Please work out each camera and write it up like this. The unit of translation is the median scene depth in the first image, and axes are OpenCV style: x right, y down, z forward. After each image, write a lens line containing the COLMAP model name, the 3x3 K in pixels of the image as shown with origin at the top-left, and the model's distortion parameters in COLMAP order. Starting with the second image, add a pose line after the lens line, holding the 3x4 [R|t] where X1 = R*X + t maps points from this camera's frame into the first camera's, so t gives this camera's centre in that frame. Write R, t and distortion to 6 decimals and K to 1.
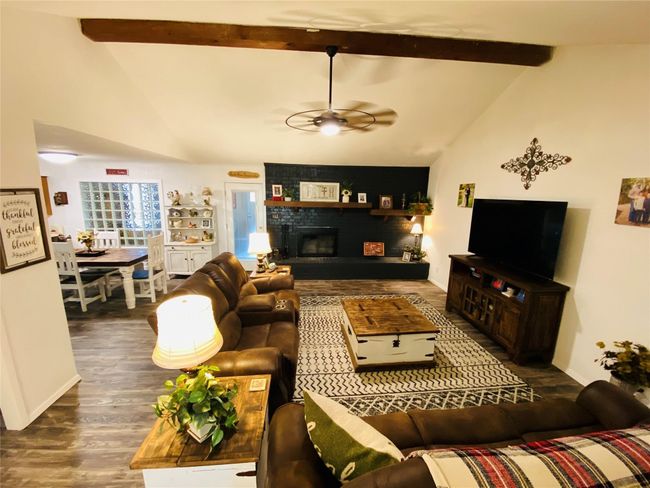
lens RADIAL K [[257.2, 0, 319.9], [0, 257.2, 245.5], [0, 0, 1]] dist [0.002535, -0.002725]
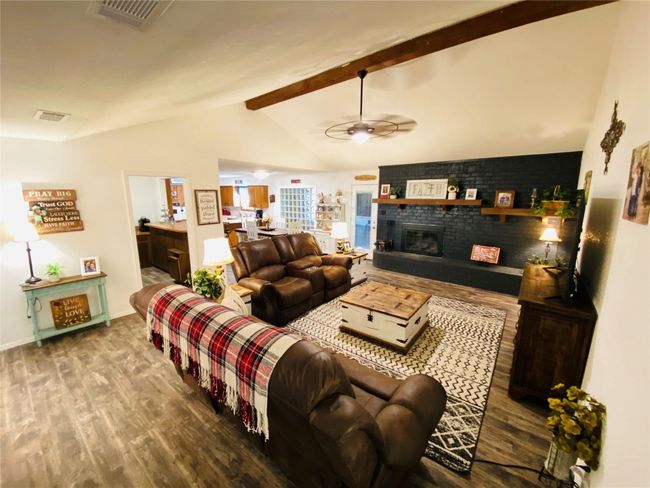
lens RADIAL K [[257.2, 0, 323.8], [0, 257.2, 245.4], [0, 0, 1]] dist [0.002535, -0.002725]
pose [[0.726100, 0.111908, -0.678421, 0.520784], [-0.122258, 0.991957, 0.032777, 0.029965], [0.676633, 0.059143, 0.733942, 0.006102]]
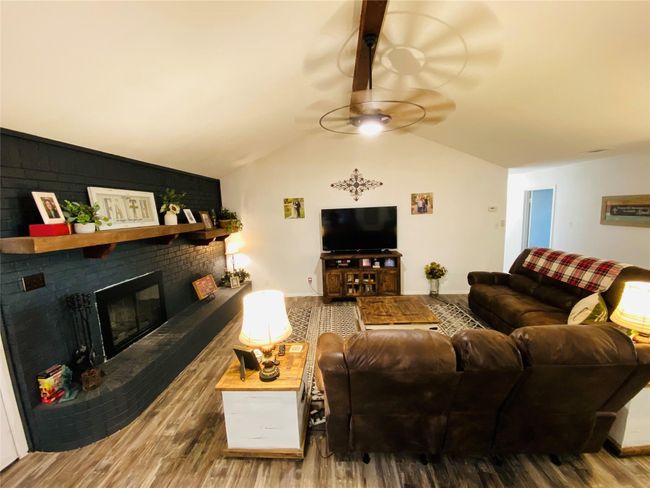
lens RADIAL K [[257.2, 0, 318.1], [0, 257.2, 245.6], [0, 0, 1]] dist [0.002535, -0.002725]
pose [[0.143078, -0.149534, 0.978350, -0.564581], [0.242472, 0.963691, 0.111834, -0.131776], [-0.959550, 0.221222, 0.174141, 0.713669]]
